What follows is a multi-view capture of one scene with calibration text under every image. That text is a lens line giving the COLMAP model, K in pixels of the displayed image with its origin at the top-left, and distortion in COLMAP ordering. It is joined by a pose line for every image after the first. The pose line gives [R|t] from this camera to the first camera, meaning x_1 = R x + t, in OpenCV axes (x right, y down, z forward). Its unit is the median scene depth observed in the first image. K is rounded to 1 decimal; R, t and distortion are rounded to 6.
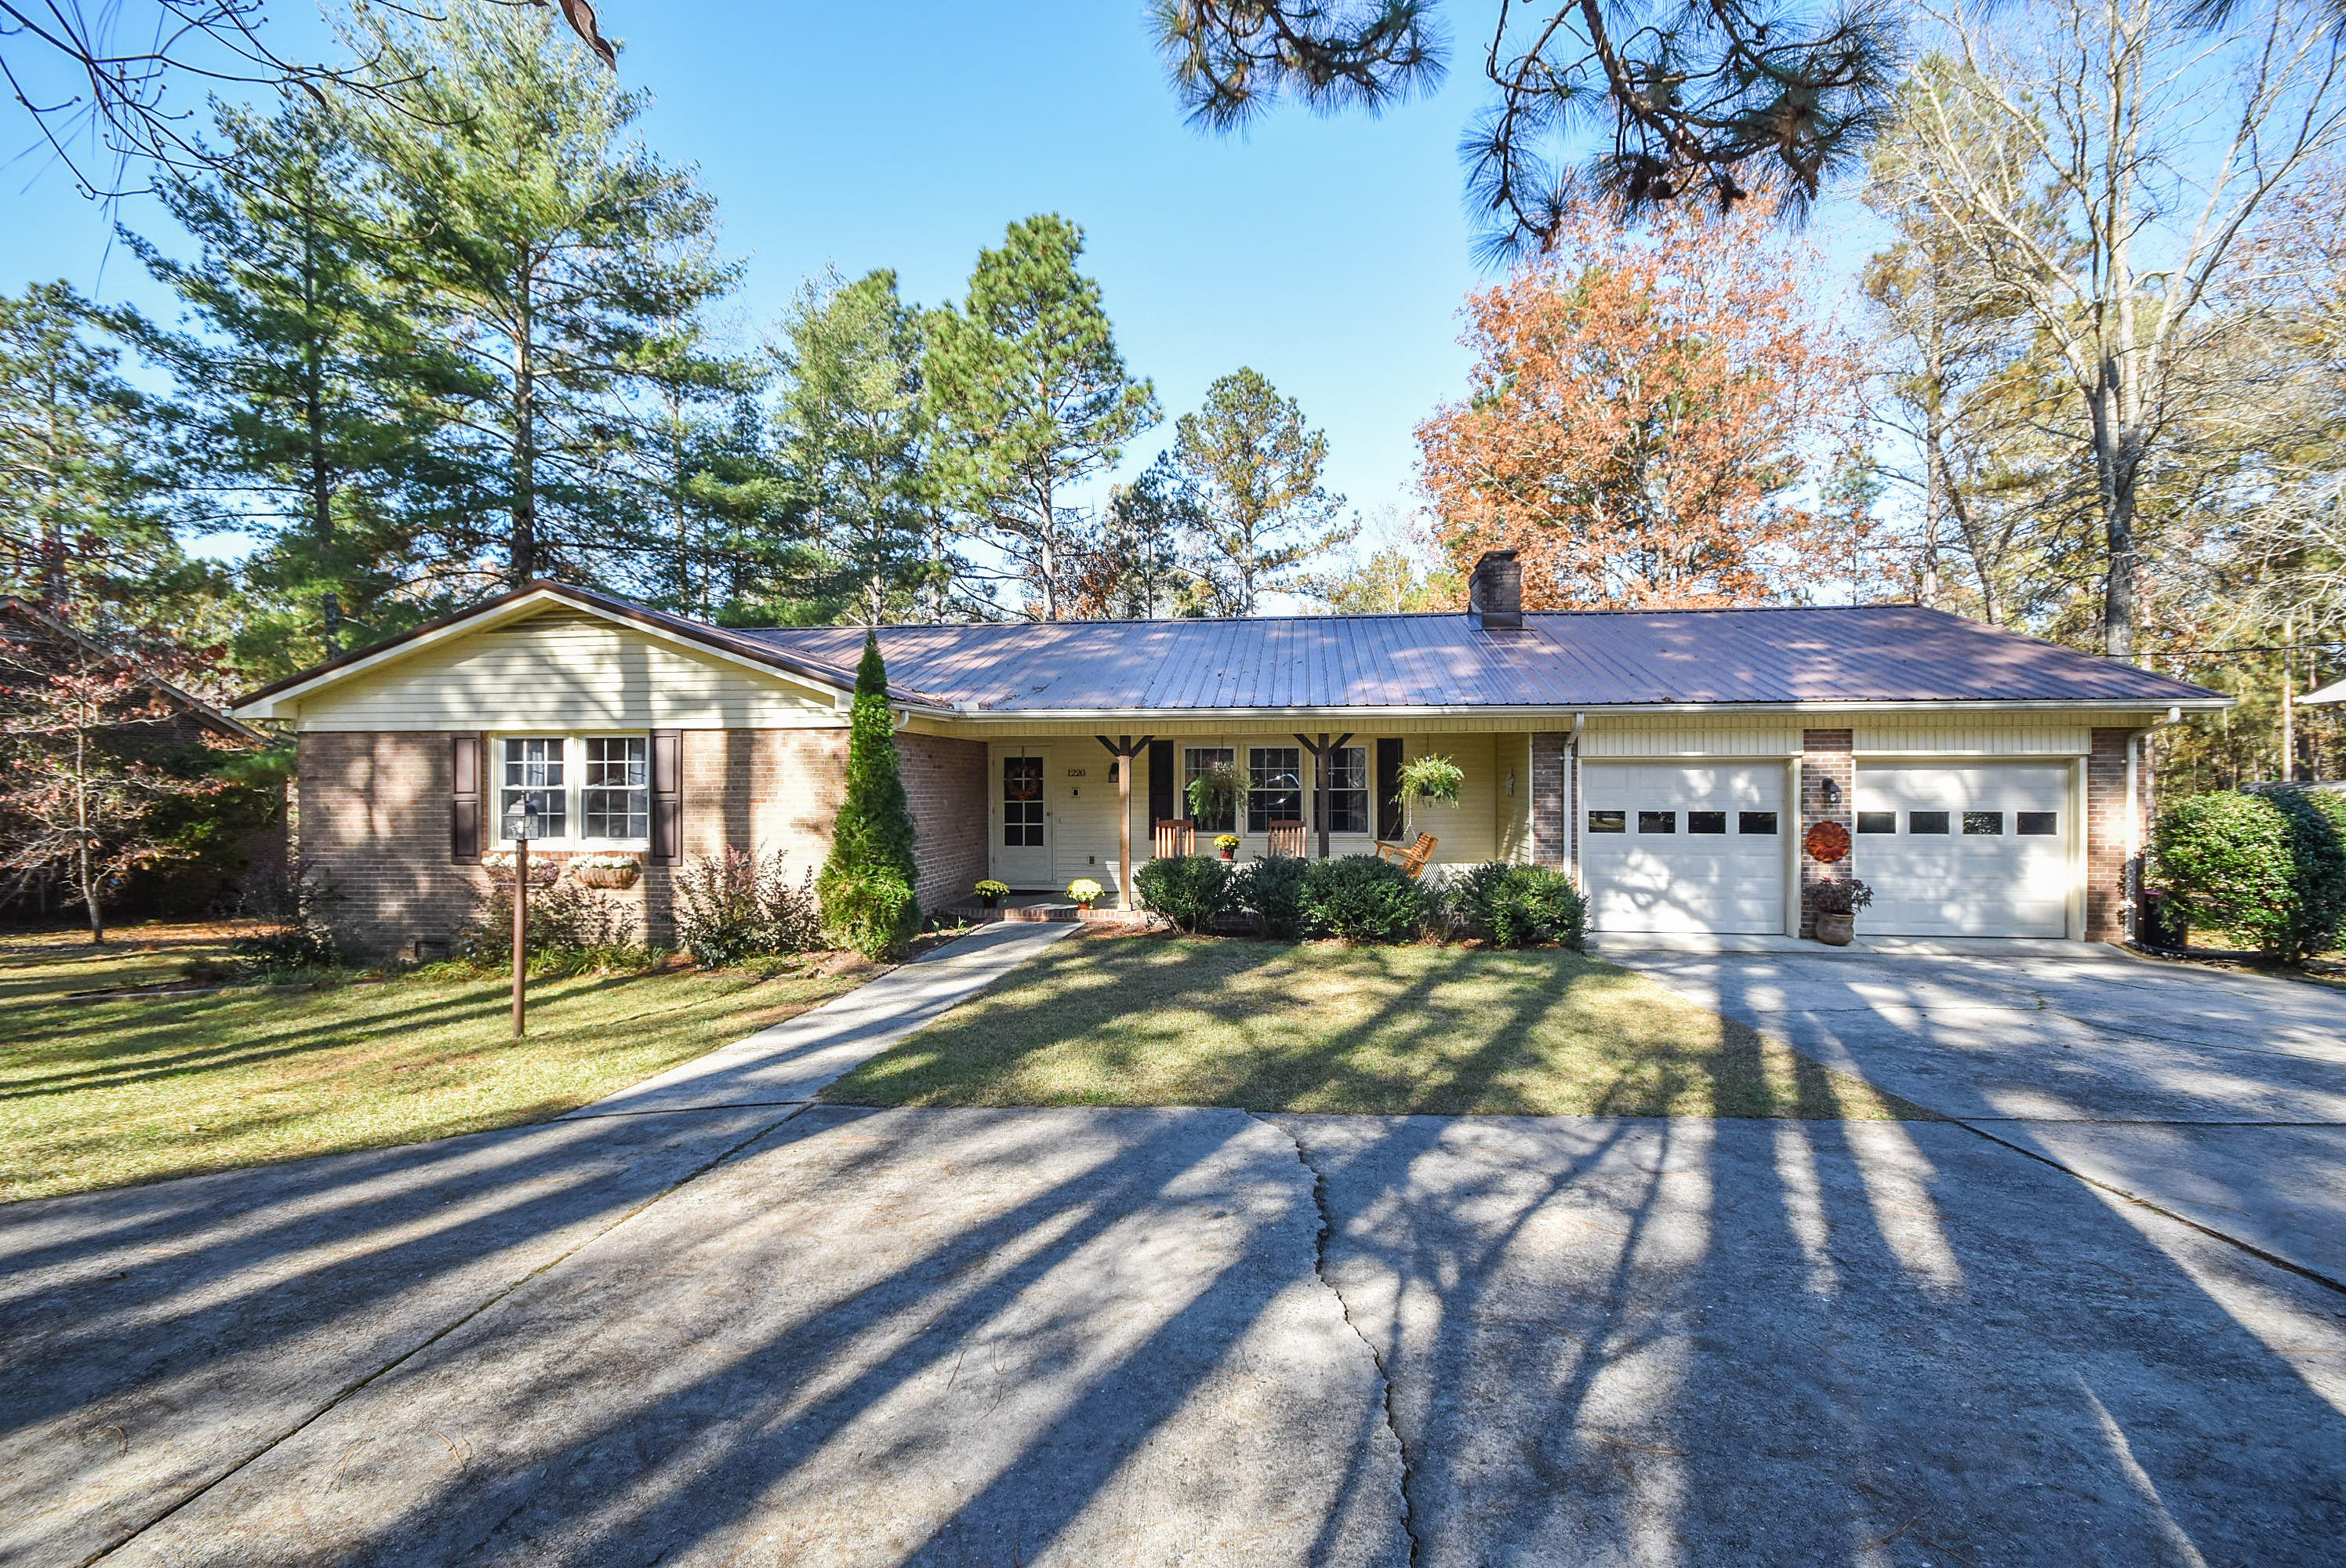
lens RADIAL K [[1014.9, 0, 1173.0], [0, 1014.9, 784.0], [0, 0, 1]] dist [0.002252, -0.000370]
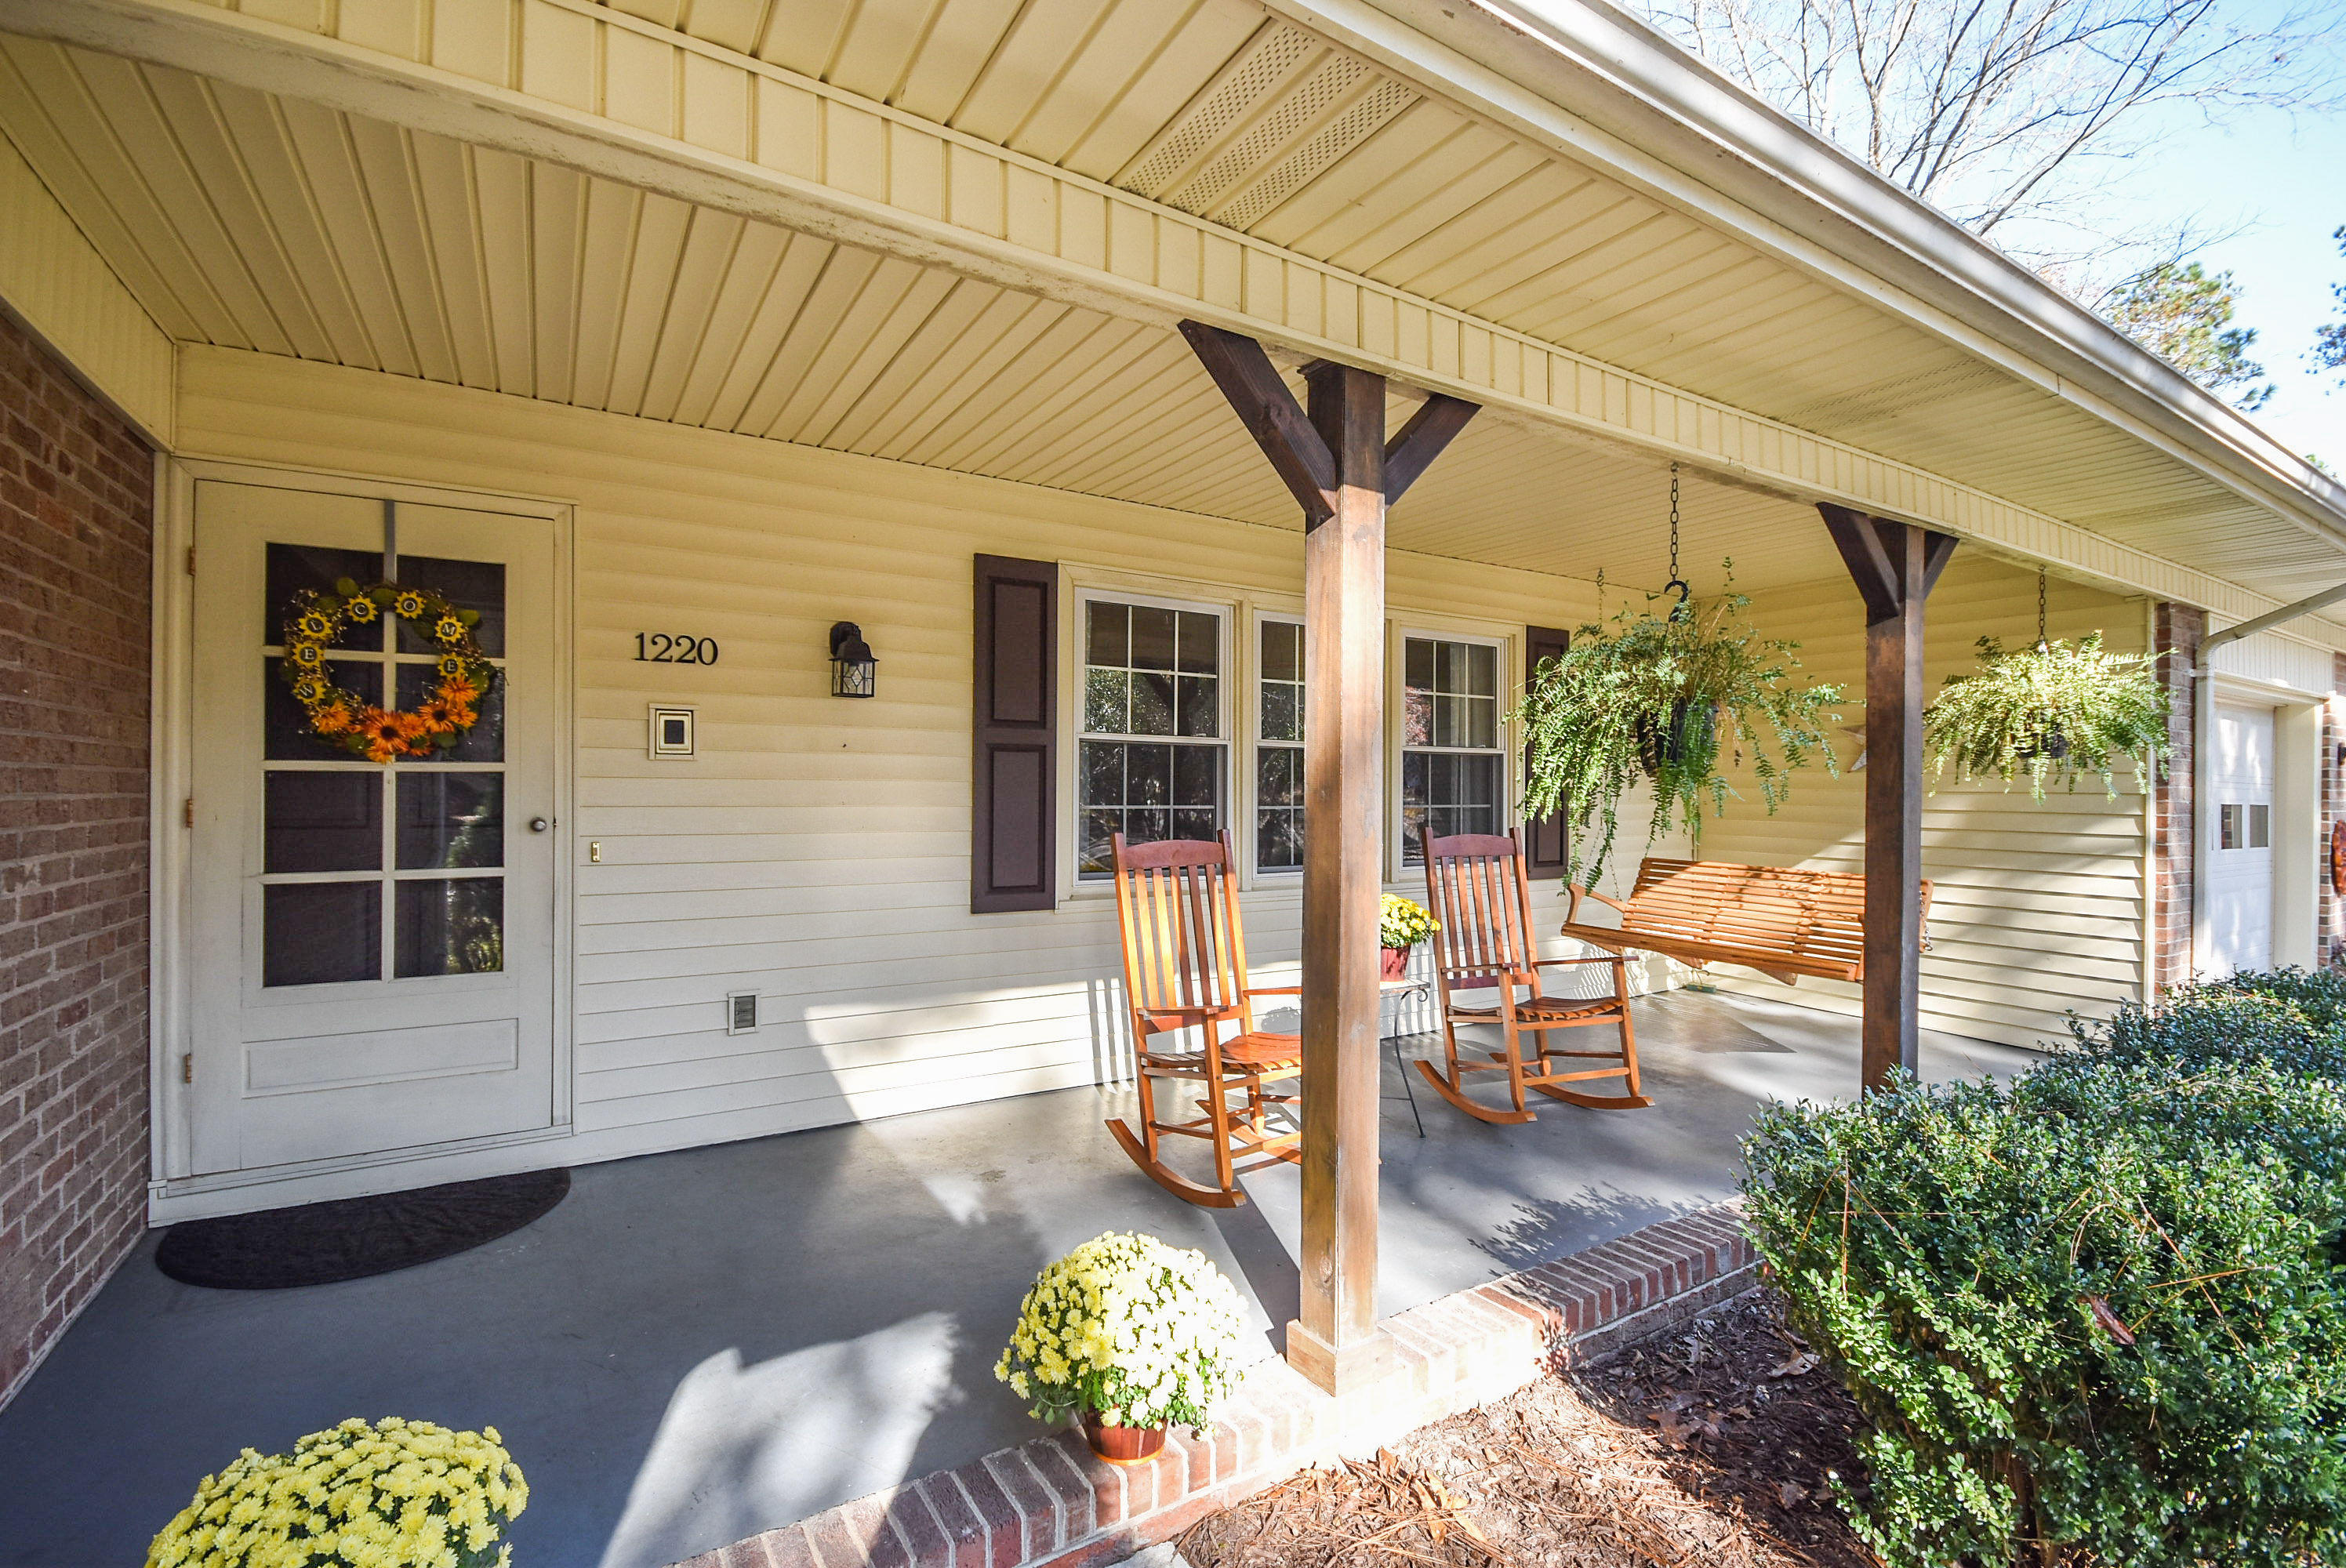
lens RADIAL K [[1014.9, 0, 1173.0], [0, 1014.9, 784.0], [0, 0, 1]] dist [0.002252, -0.000370]
pose [[0.782380, 0.011003, 0.622704, -0.144653], [-0.011928, 0.999925, -0.002682, 0.018700], [-0.622687, -0.005329, 0.782453, 0.704901]]
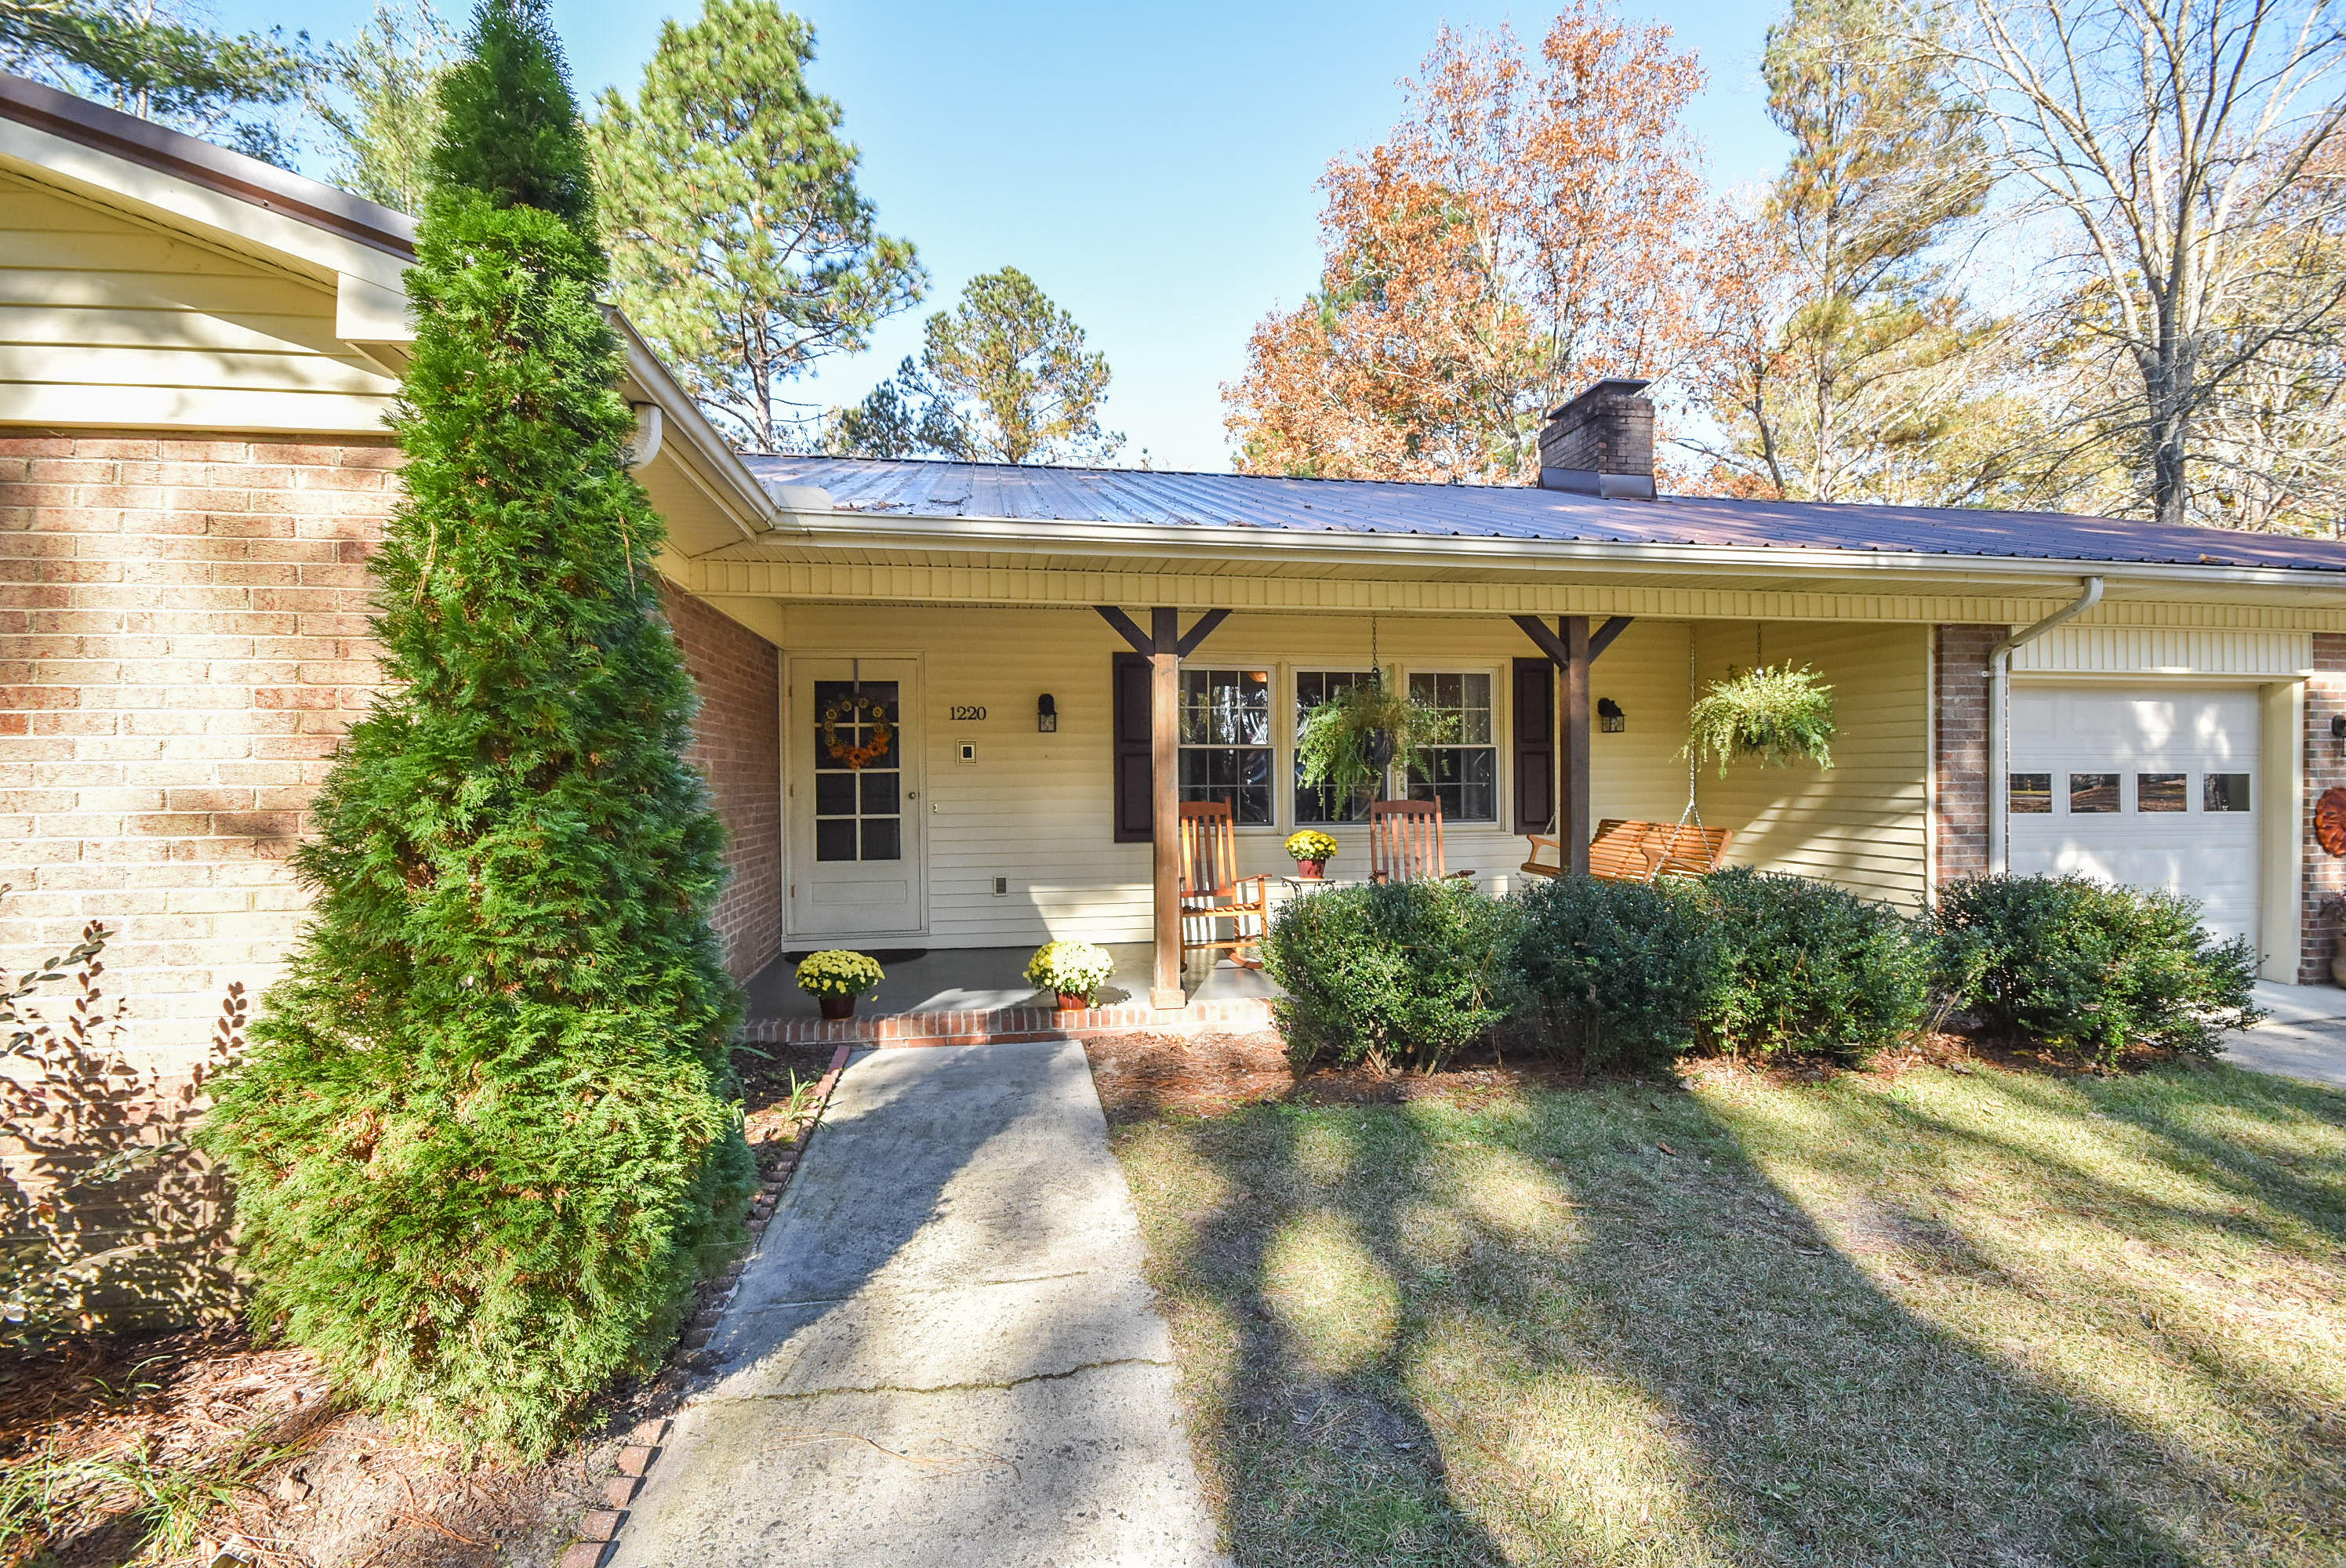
lens RADIAL K [[1014.9, 0, 1173.0], [0, 1014.9, 784.0], [0, 0, 1]] dist [0.002252, -0.000370]
pose [[0.954949, -0.006272, 0.296704, -0.140890], [0.004533, 0.999968, 0.006549, 0.020232], [-0.296736, -0.004909, 0.954947, 0.462628]]
